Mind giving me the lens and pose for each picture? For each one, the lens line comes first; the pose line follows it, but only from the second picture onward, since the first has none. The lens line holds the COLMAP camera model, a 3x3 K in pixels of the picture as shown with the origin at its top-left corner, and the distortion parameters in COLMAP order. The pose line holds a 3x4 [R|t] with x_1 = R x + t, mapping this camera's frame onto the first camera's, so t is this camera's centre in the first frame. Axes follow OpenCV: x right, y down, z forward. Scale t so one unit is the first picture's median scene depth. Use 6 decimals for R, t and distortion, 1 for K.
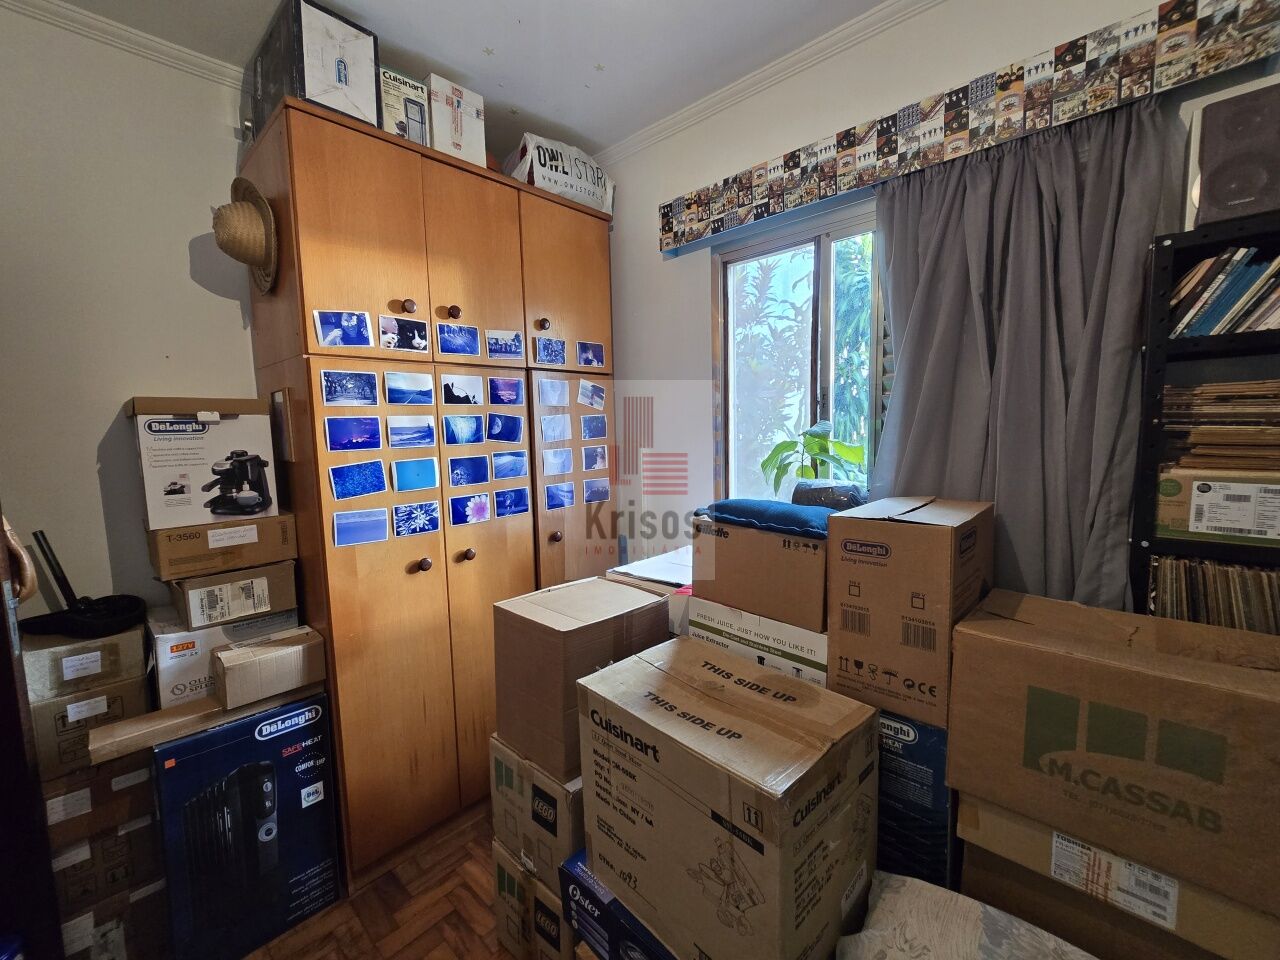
lens RADIAL K [[525.4, 0, 640.9], [0, 525.4, 480.7], [0, 0, 1]] dist [-0.002310, -0.000725]
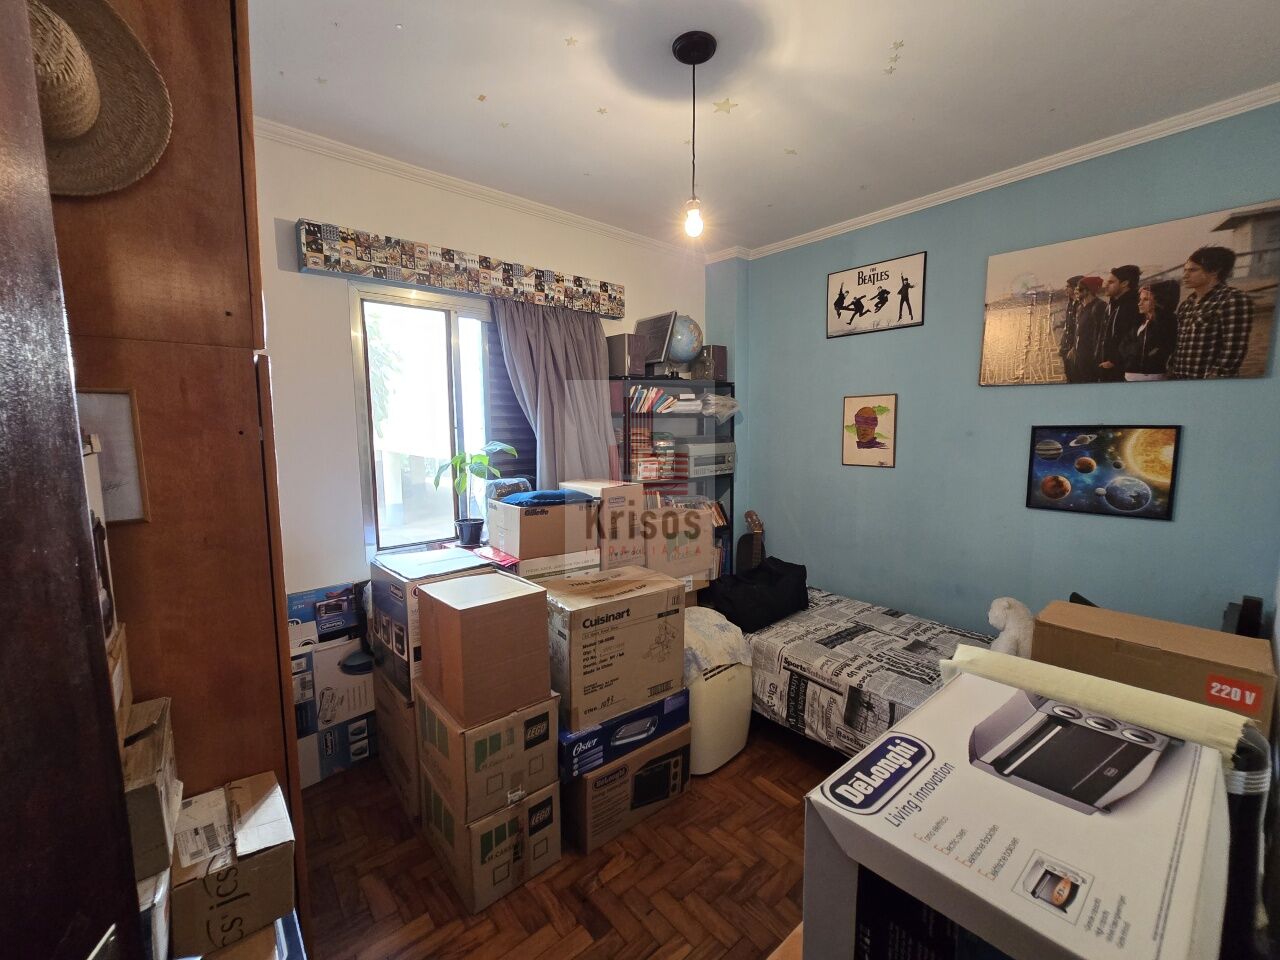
lens RADIAL K [[525.4, 0, 640.9], [0, 525.4, 480.7], [0, 0, 1]] dist [-0.002310, -0.000725]
pose [[0.118914, -0.081588, 0.989547, -1.276577], [0.103263, 0.992230, 0.069400, -0.071185], [-0.987520, 0.093931, 0.126415, 0.444325]]
